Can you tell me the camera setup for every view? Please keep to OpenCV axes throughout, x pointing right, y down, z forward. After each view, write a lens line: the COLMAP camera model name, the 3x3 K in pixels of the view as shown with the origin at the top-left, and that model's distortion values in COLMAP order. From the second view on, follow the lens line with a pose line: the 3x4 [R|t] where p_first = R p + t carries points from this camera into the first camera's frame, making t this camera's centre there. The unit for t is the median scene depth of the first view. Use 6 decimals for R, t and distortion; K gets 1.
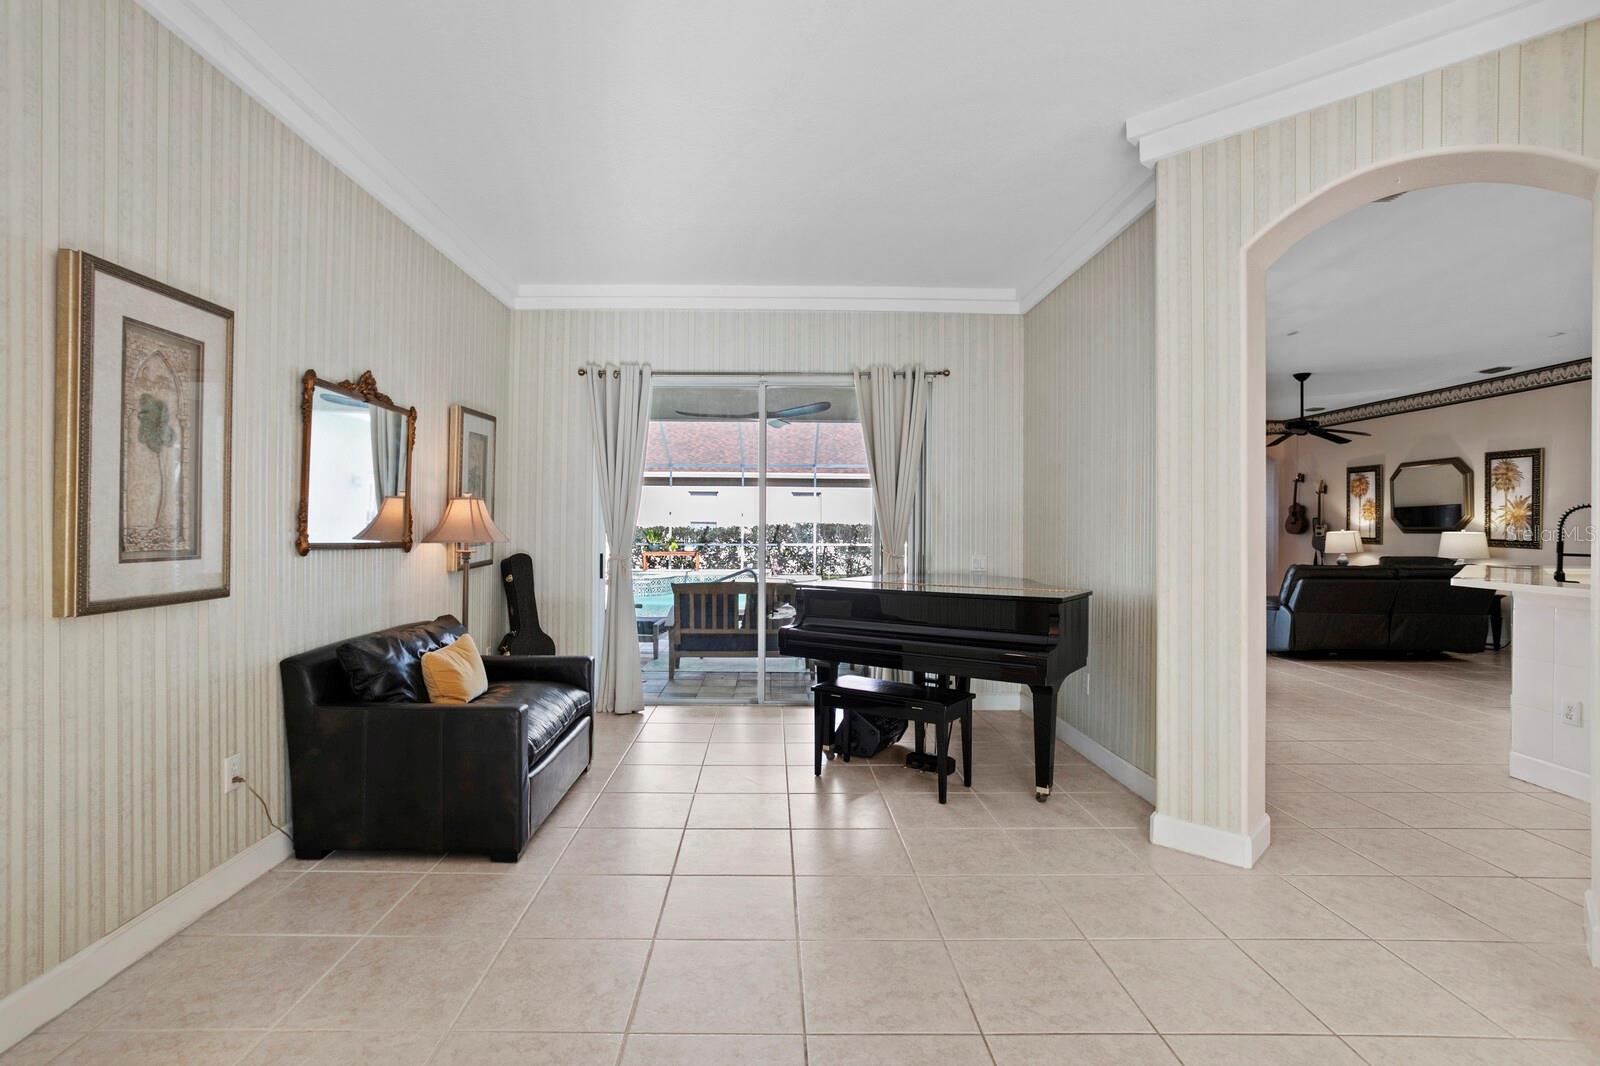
lens RADIAL K [[771.3, 0, 797.4], [0, 771.3, 524.3], [0, 0, 1]] dist [-0.008494, 0.005910]
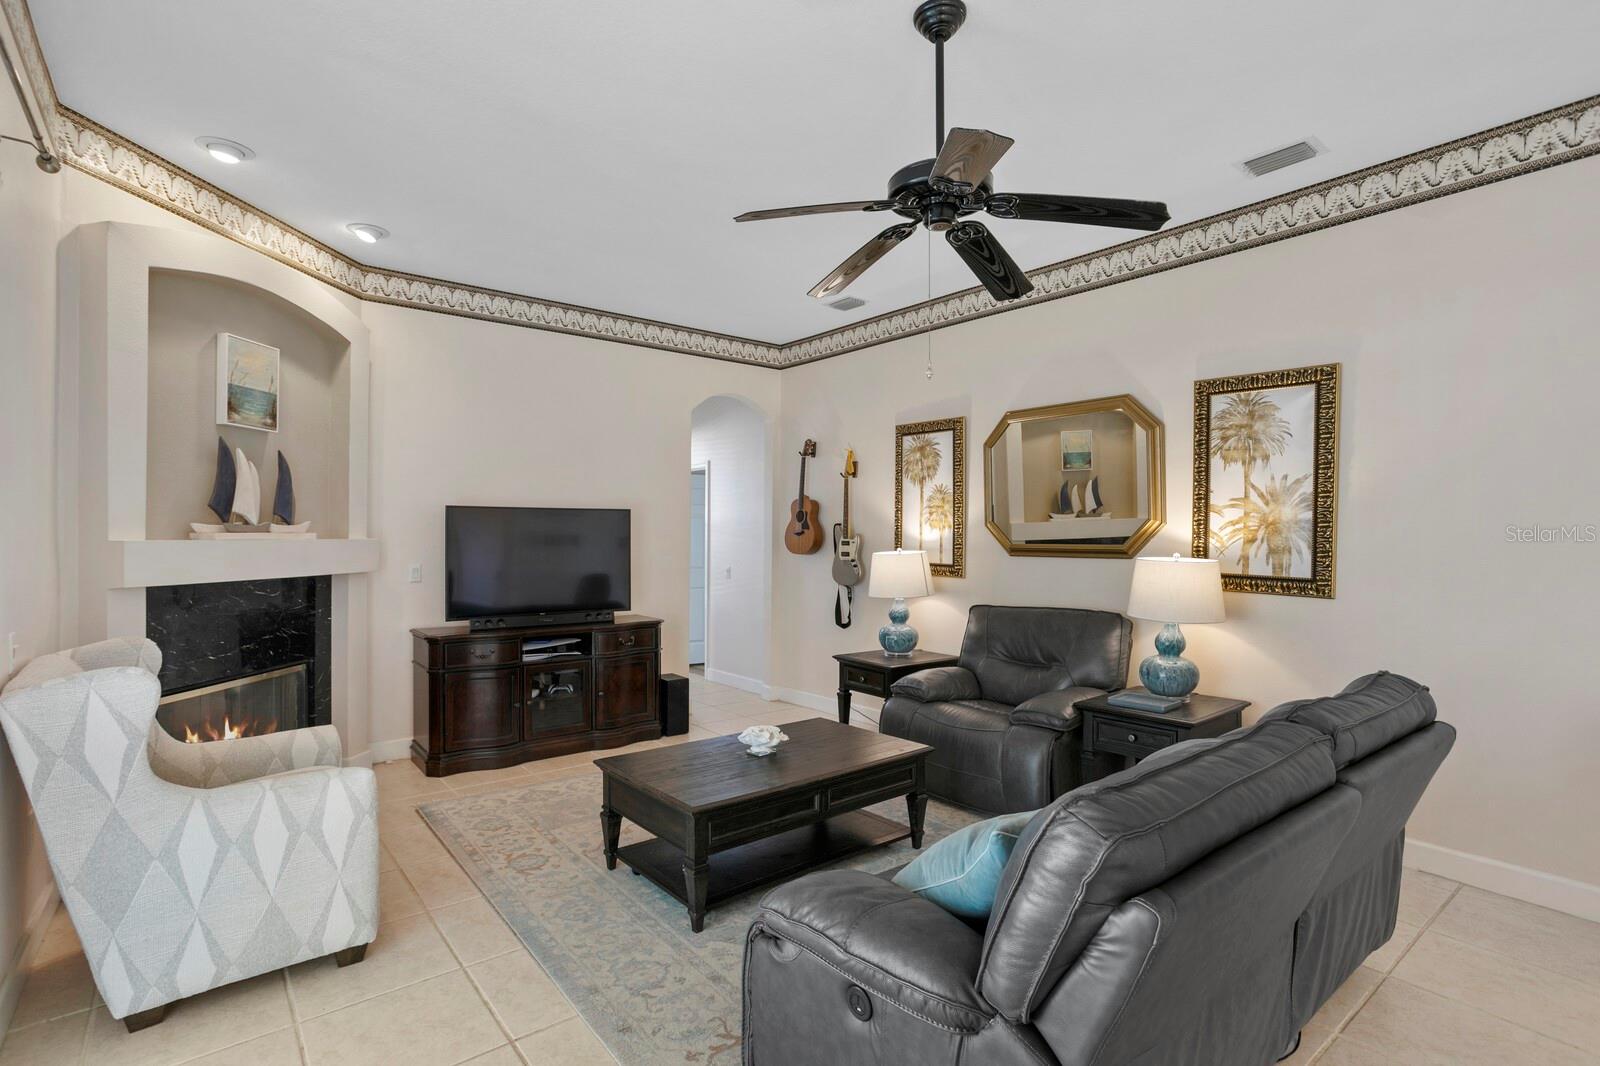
lens RADIAL K [[771.3, 0, 756.3], [0, 771.3, 542.0], [0, 0, 1]] dist [-0.008494, 0.005910]
pose [[0.818534, -0.016278, 0.574227, 0.359177], [0.005134, 0.999766, 0.021023, -0.008050], [-0.574435, -0.014260, 0.818426, 0.662261]]
